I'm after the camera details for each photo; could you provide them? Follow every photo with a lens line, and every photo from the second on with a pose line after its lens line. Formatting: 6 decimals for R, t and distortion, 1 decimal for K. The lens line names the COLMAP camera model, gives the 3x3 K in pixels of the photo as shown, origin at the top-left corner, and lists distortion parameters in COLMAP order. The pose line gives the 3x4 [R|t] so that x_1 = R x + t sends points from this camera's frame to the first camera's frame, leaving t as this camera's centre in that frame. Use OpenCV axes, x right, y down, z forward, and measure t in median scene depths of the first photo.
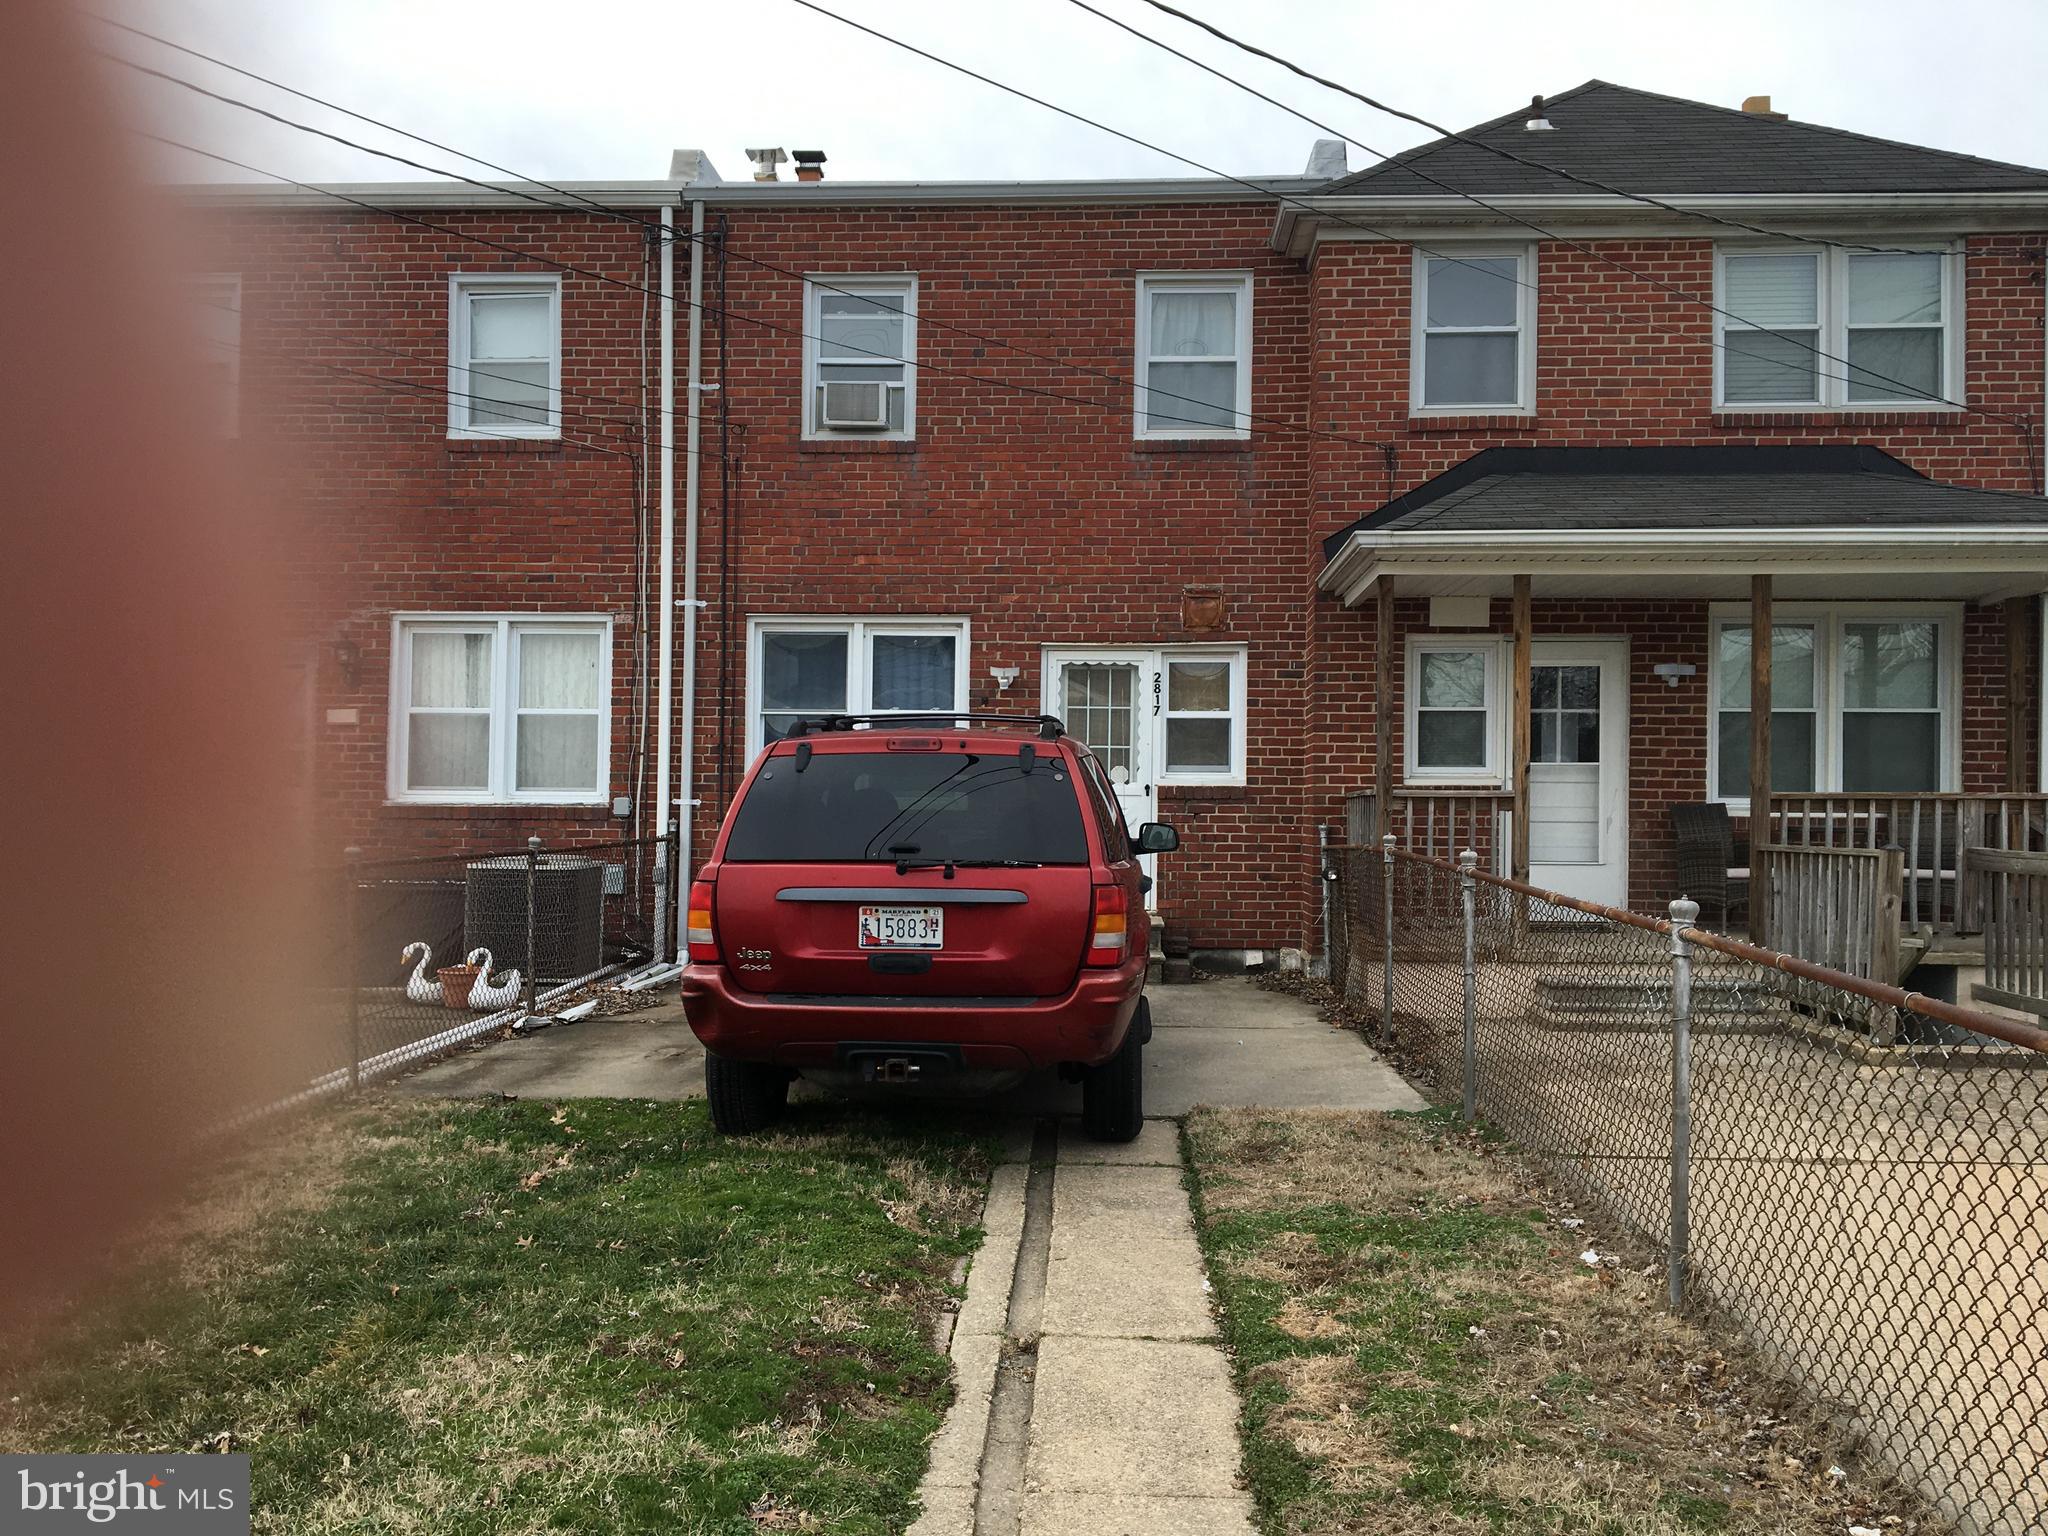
lens RADIAL K [[1720.9, 0, 1034.1], [0, 1720.9, 768.6], [0, 0, 1]] dist [0.088613, -0.119596]
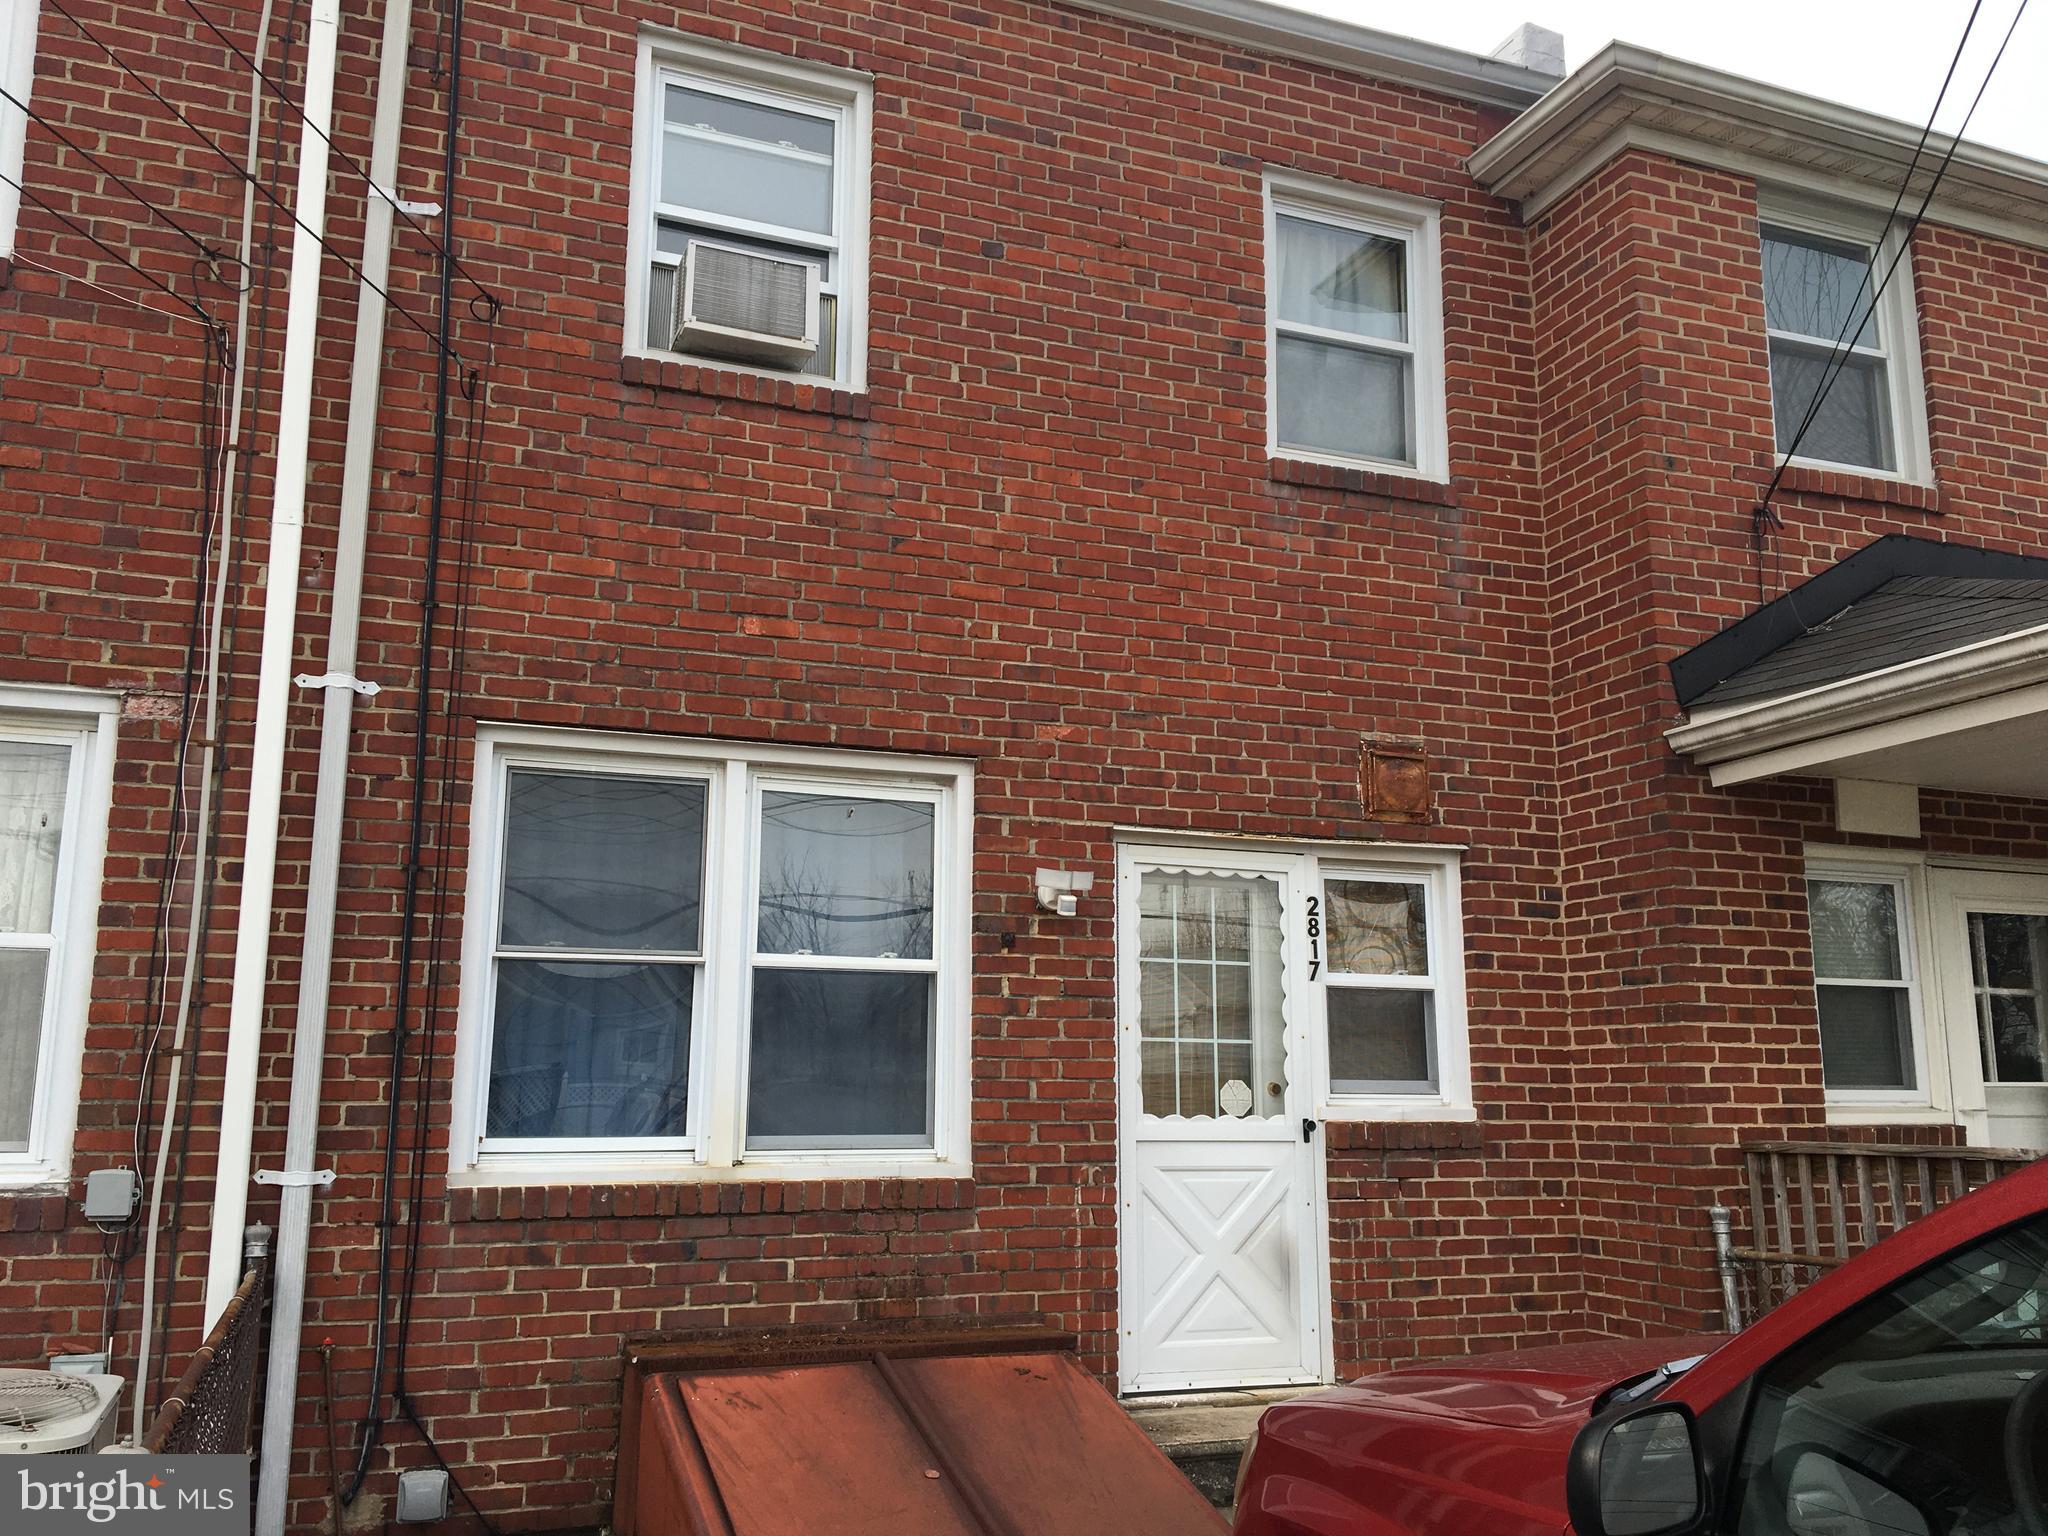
lens RADIAL K [[1720.9, 0, 1019.6], [0, 1720.9, 780.5], [0, 0, 1]] dist [0.088613, -0.119596]
pose [[0.909843, 0.070199, 0.408973, -0.221604], [-0.007541, 0.988221, -0.152848, -0.010487], [-0.414885, 0.135984, 0.899655, 0.565241]]
